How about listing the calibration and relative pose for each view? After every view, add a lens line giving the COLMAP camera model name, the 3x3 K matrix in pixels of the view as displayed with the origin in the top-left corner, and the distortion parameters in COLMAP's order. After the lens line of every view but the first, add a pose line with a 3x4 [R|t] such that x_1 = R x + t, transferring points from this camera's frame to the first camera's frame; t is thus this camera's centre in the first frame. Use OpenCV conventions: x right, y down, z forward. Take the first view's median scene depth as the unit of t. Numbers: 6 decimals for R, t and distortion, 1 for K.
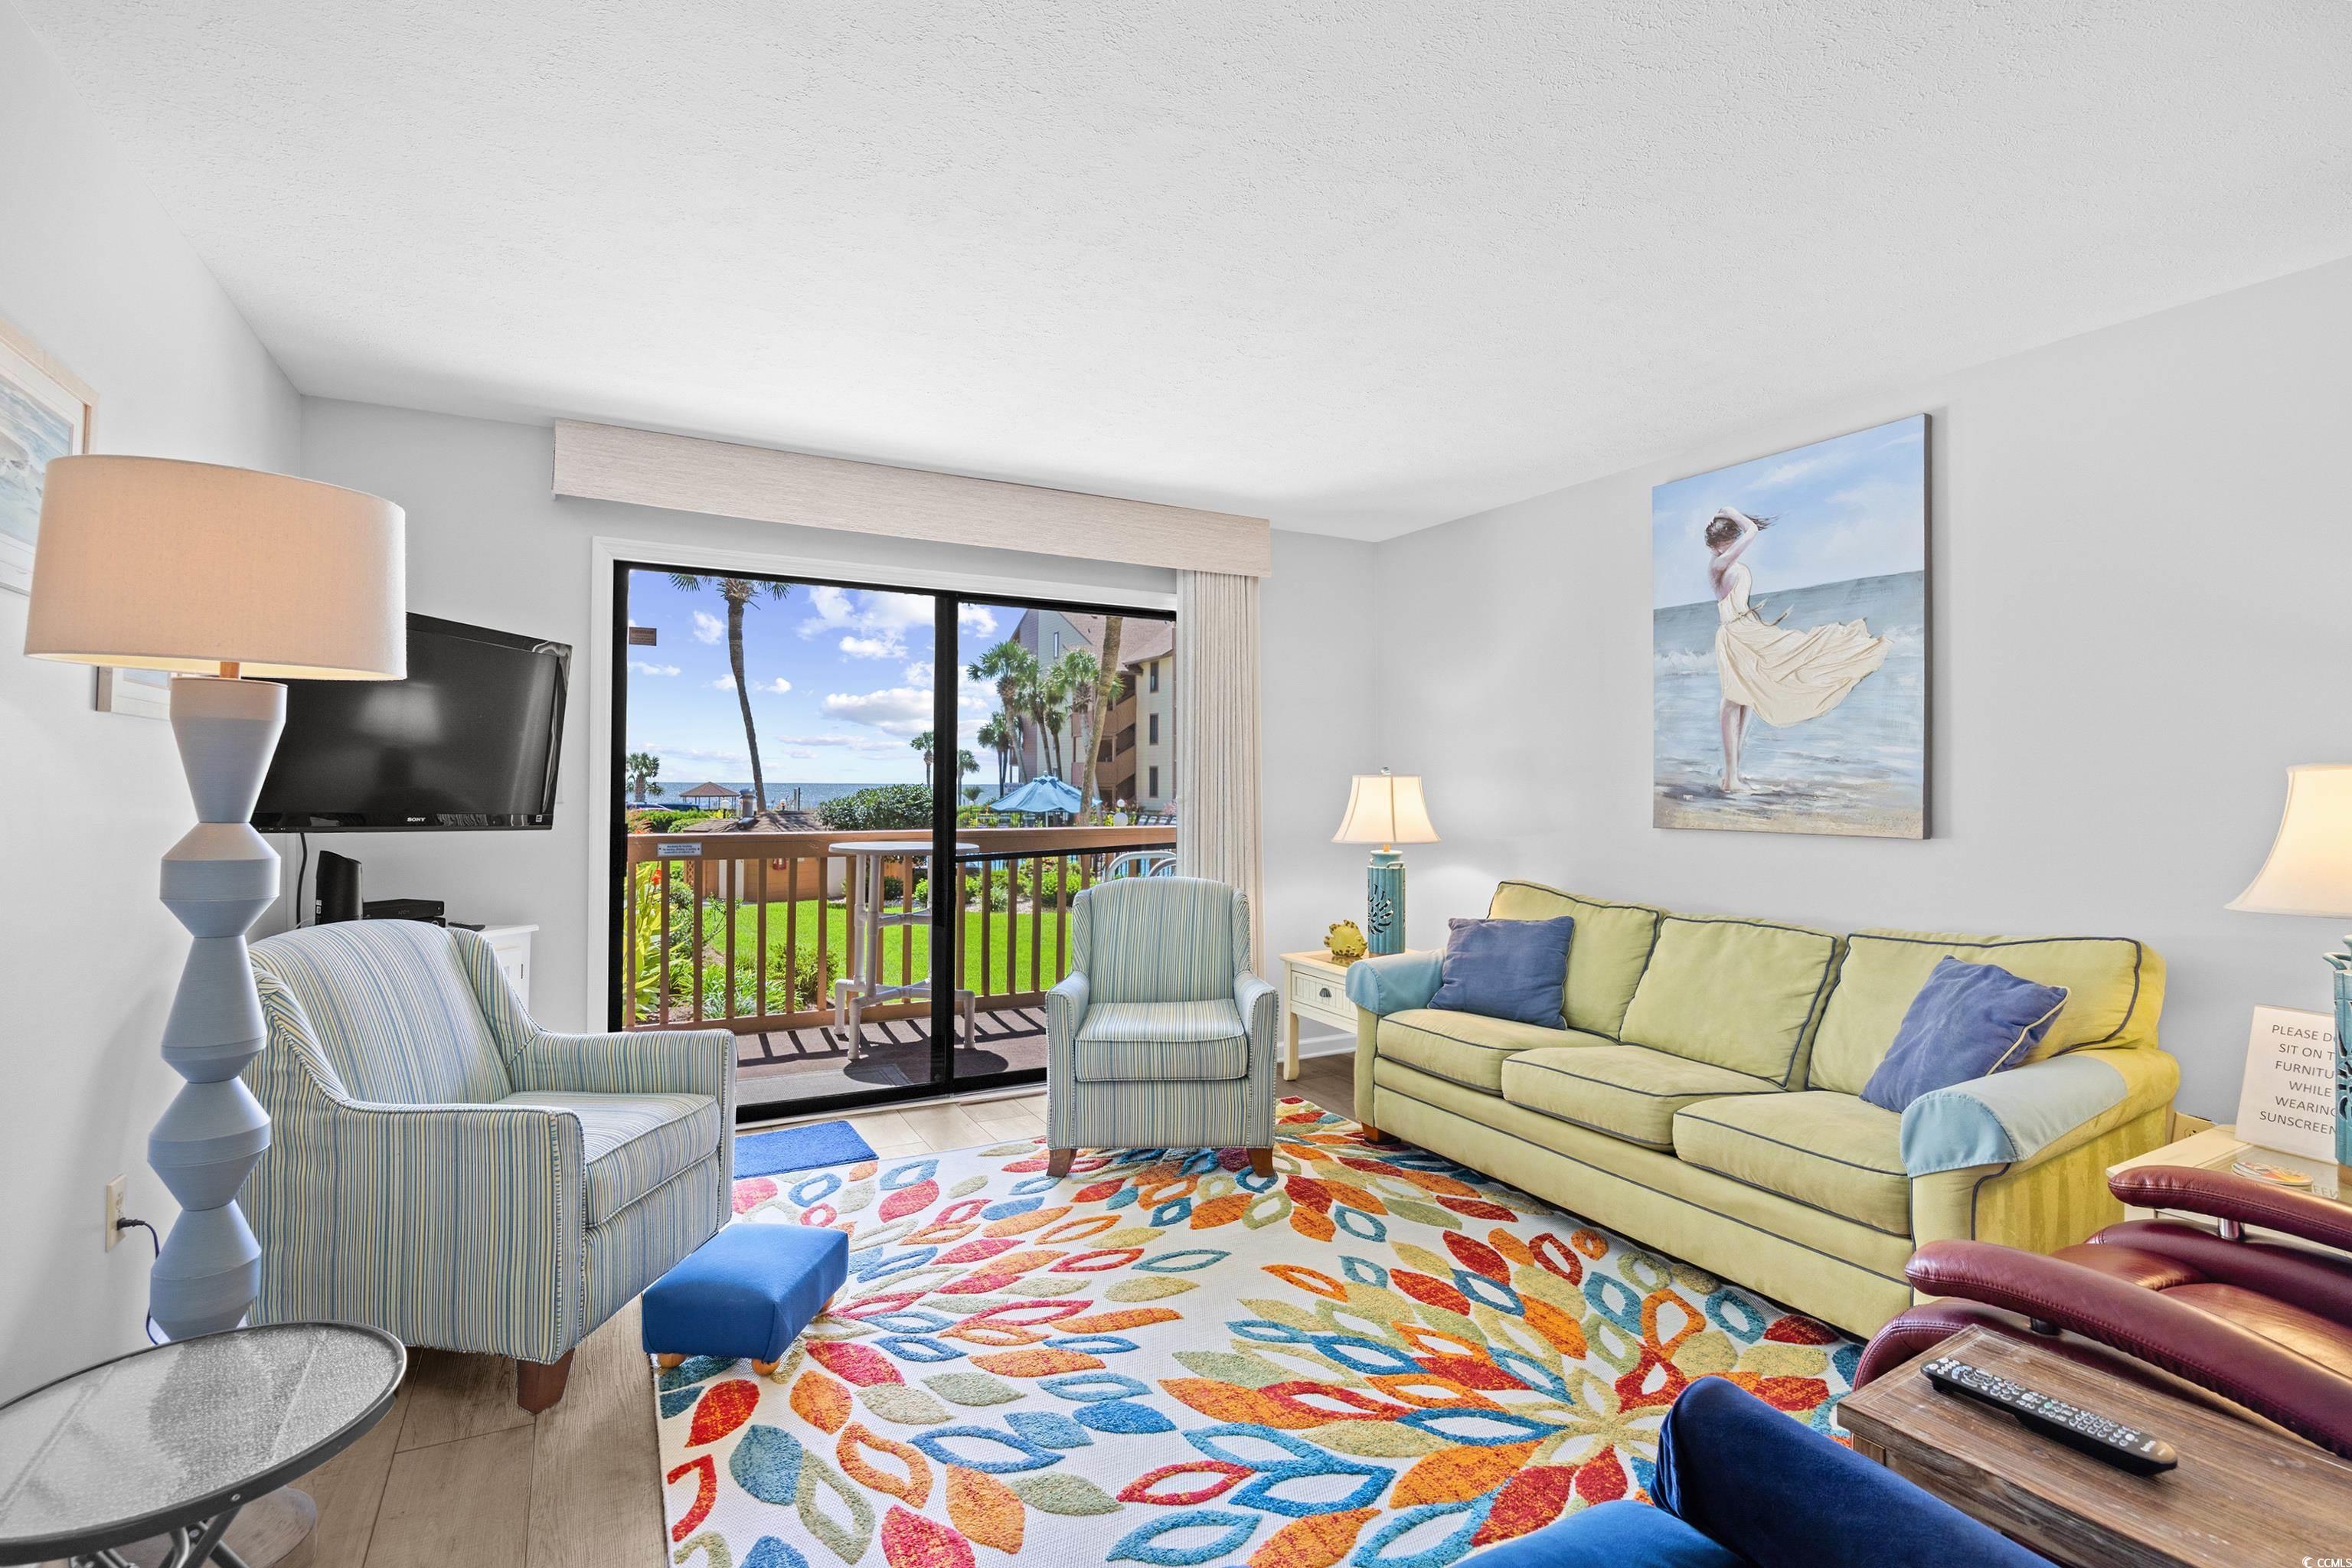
lens RADIAL K [[1112.3, 0, 1186.1], [0, 1112.3, 772.6], [0, 0, 1]] dist [-0.011594, -0.000179]
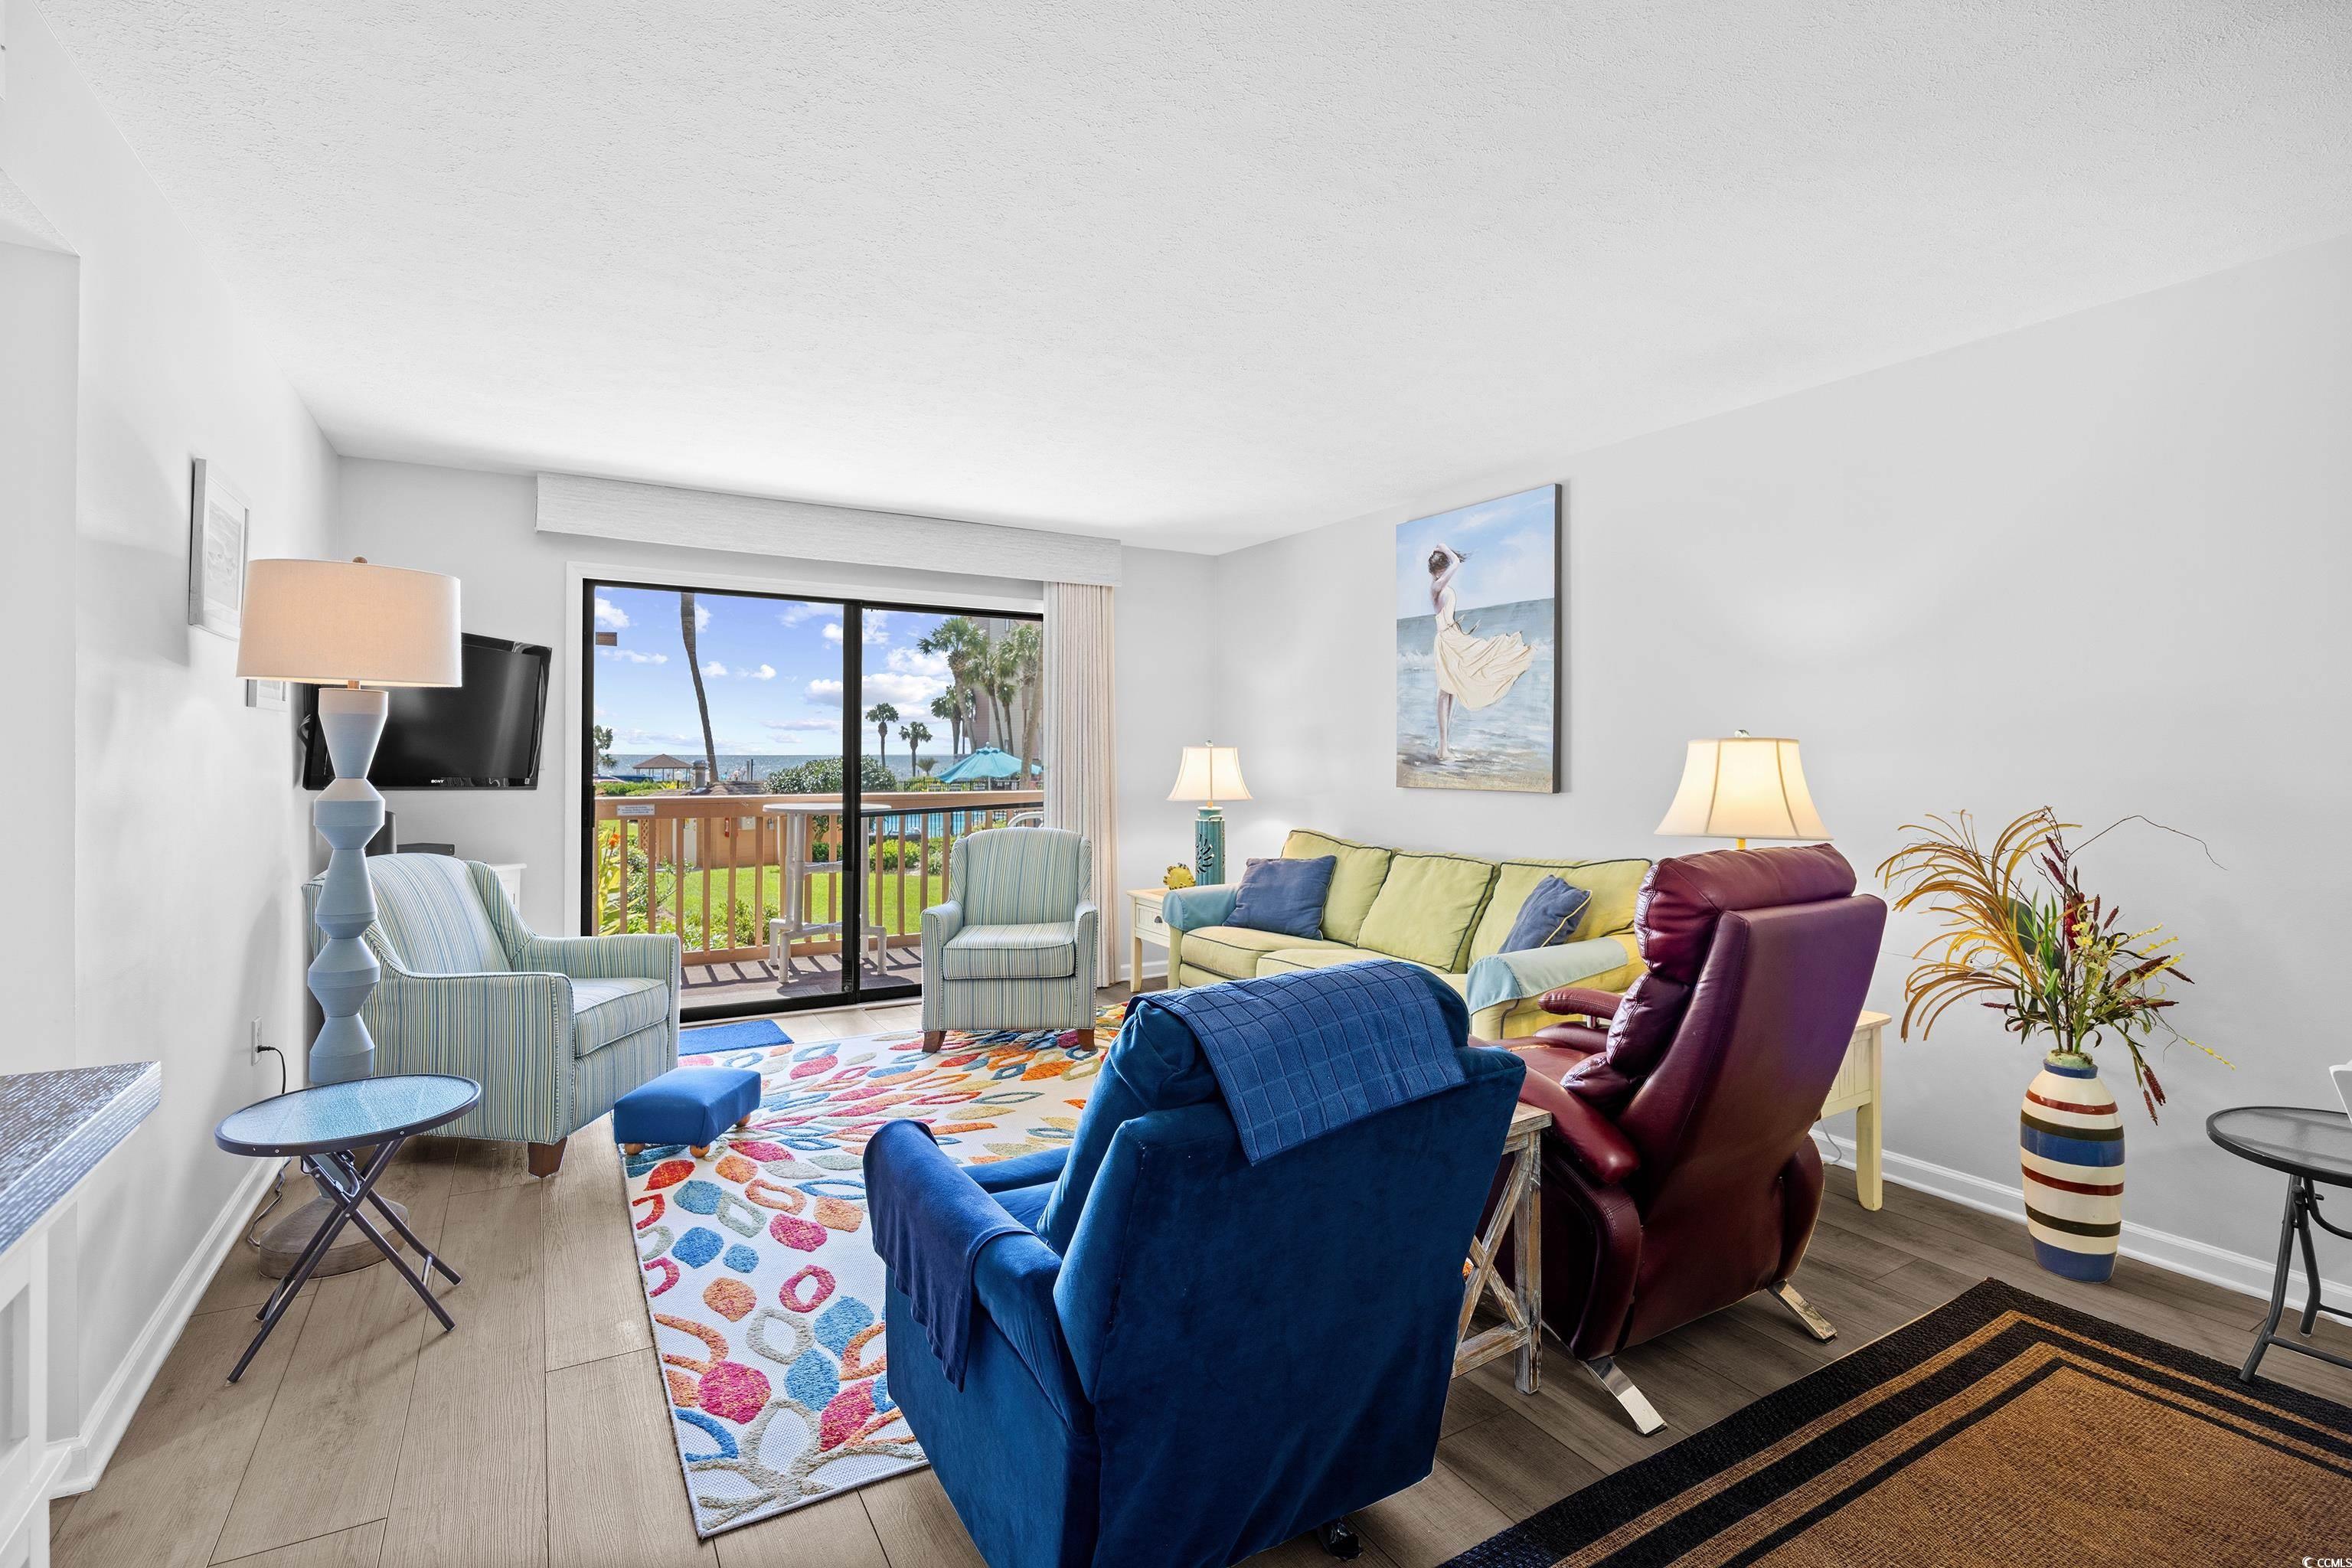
lens RADIAL K [[1100.2, 0, 1182.5], [0, 1100.2, 751.0], [0, 0, 1]] dist [-0.010069, -0.000113]
pose [[0.999351, -0.001428, 0.035985, 0.141898], [0.001190, 0.999977, 0.006631, -0.001629], [-0.035993, -0.006584, 0.999330, -0.321655]]
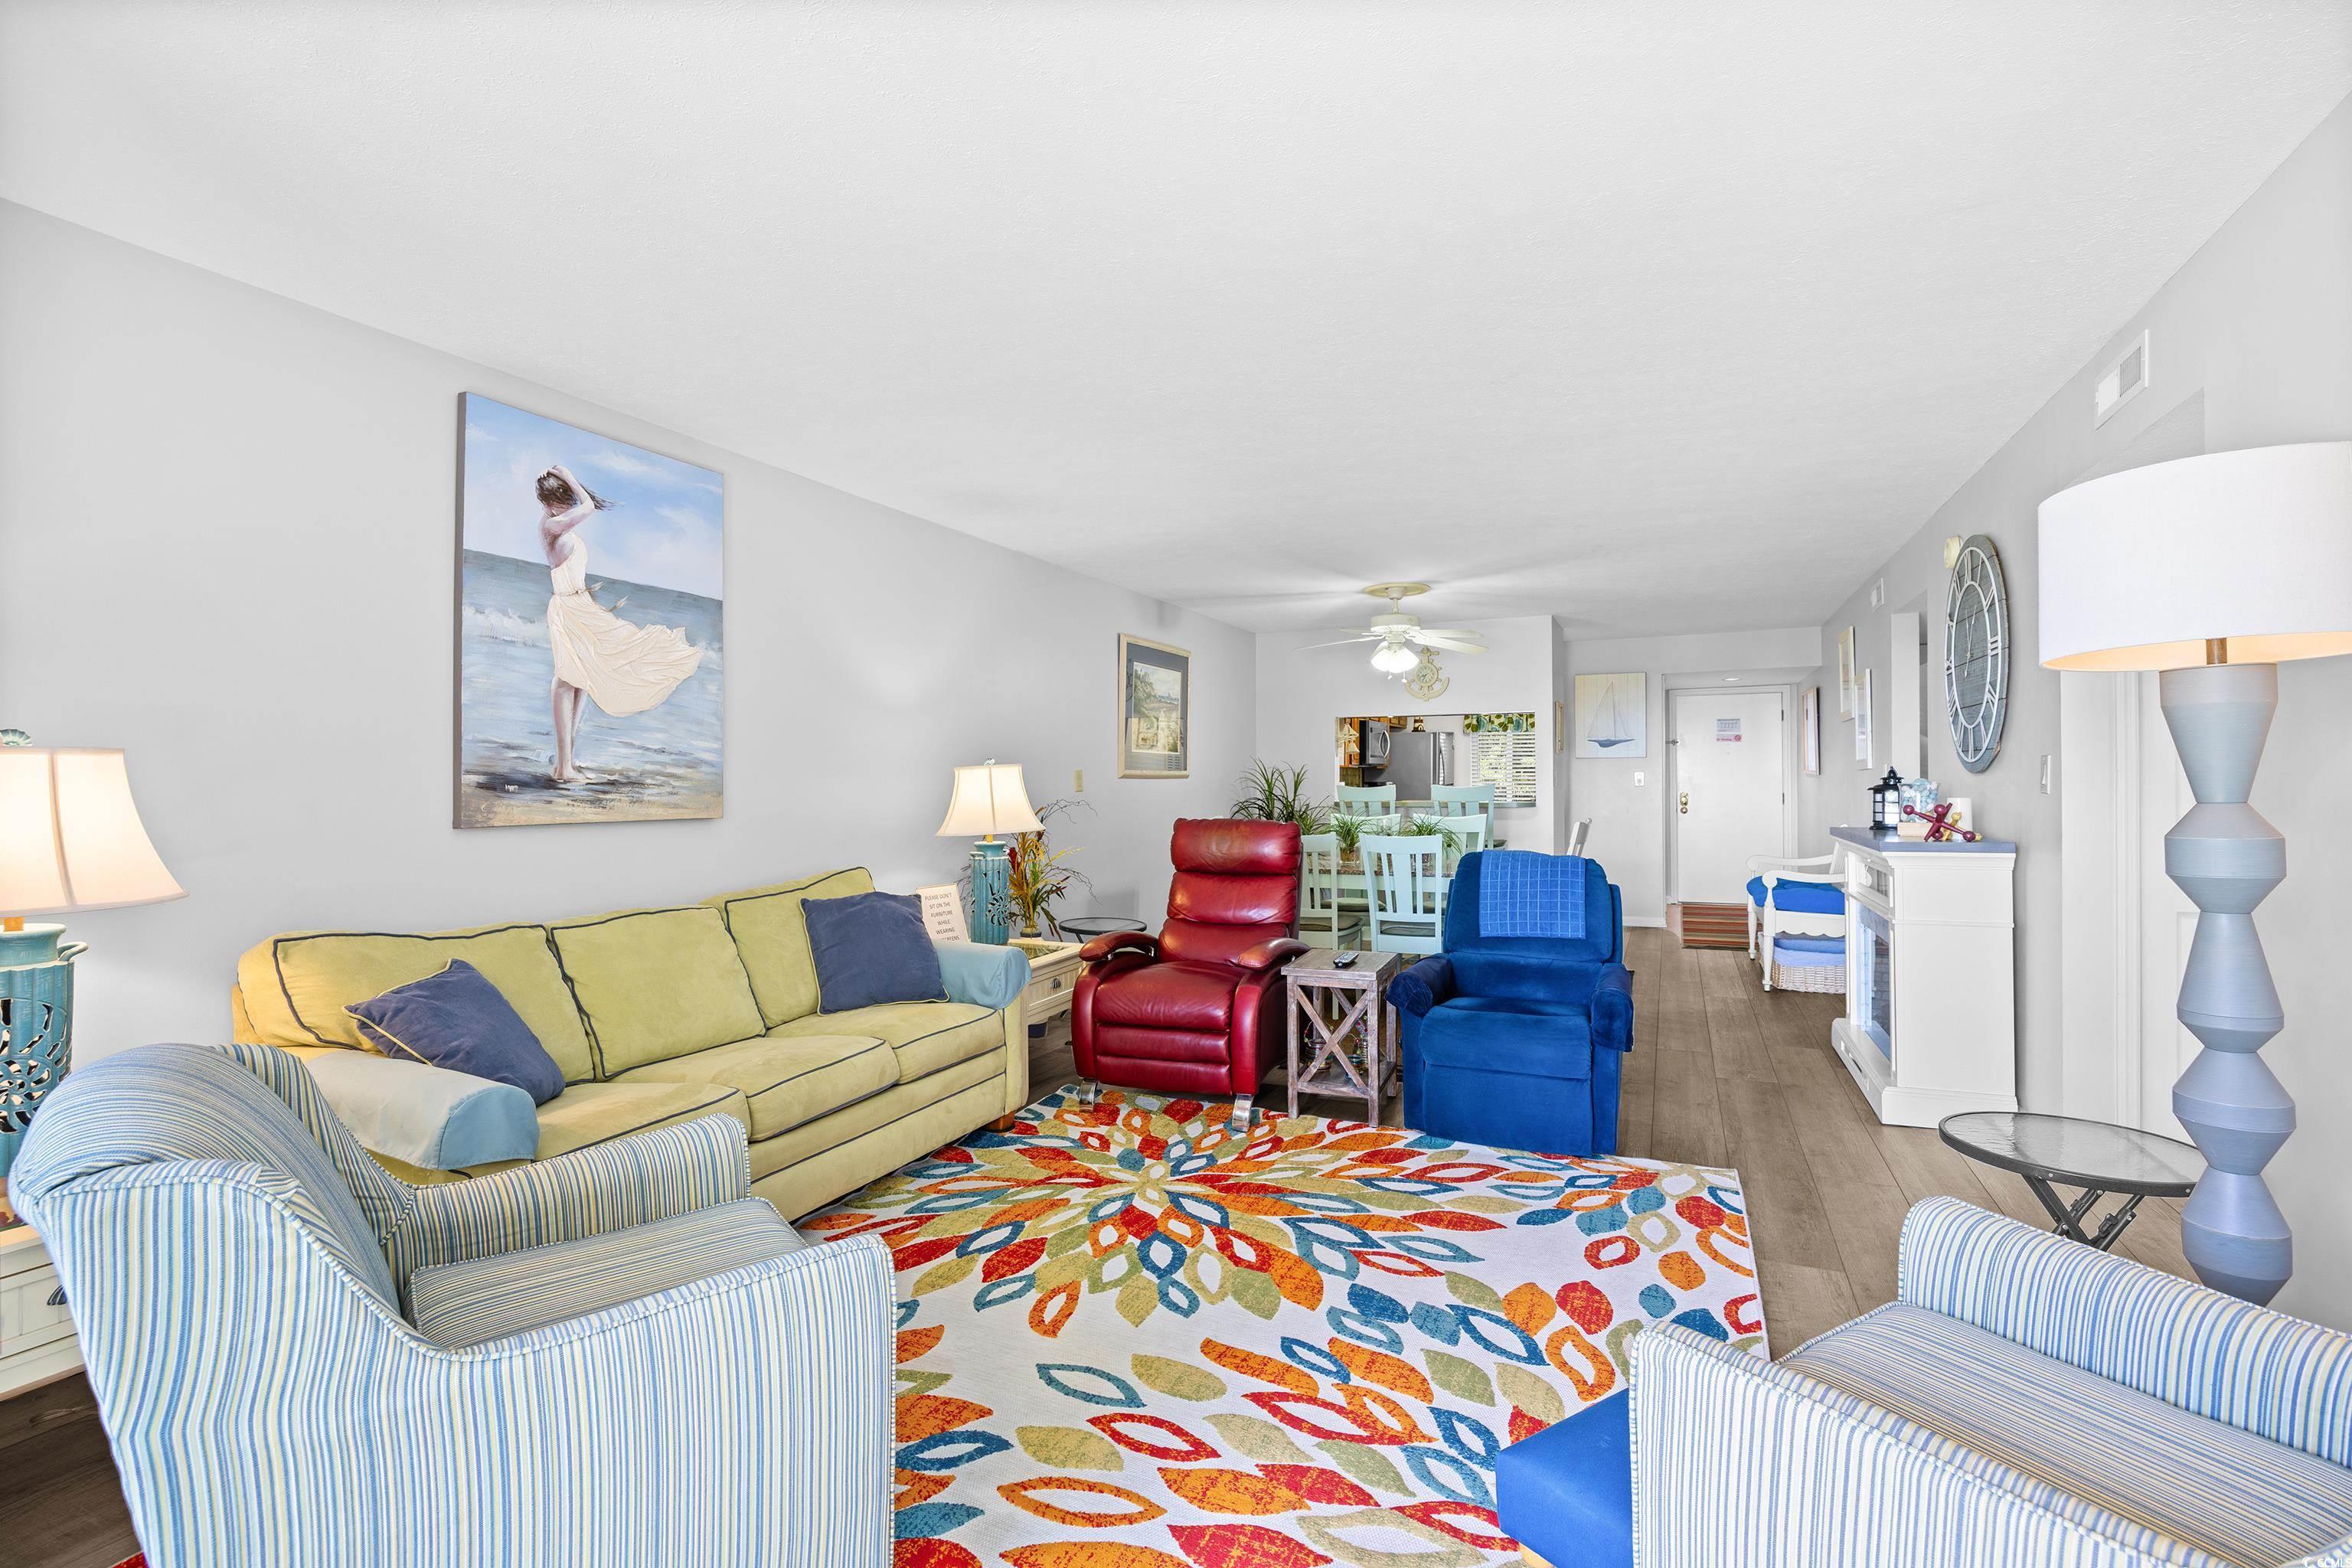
lens RADIAL K [[1086.0, 0, 1169.1], [0, 1086.0, 768.1], [0, 0, 1]] dist [-0.010706, 0.000152]
pose [[-0.598033, 0.008280, 0.801429, -0.552894], [-0.005980, 0.999873, -0.014793, 0.017857], [-0.801449, -0.013639, -0.597907, 1.210432]]
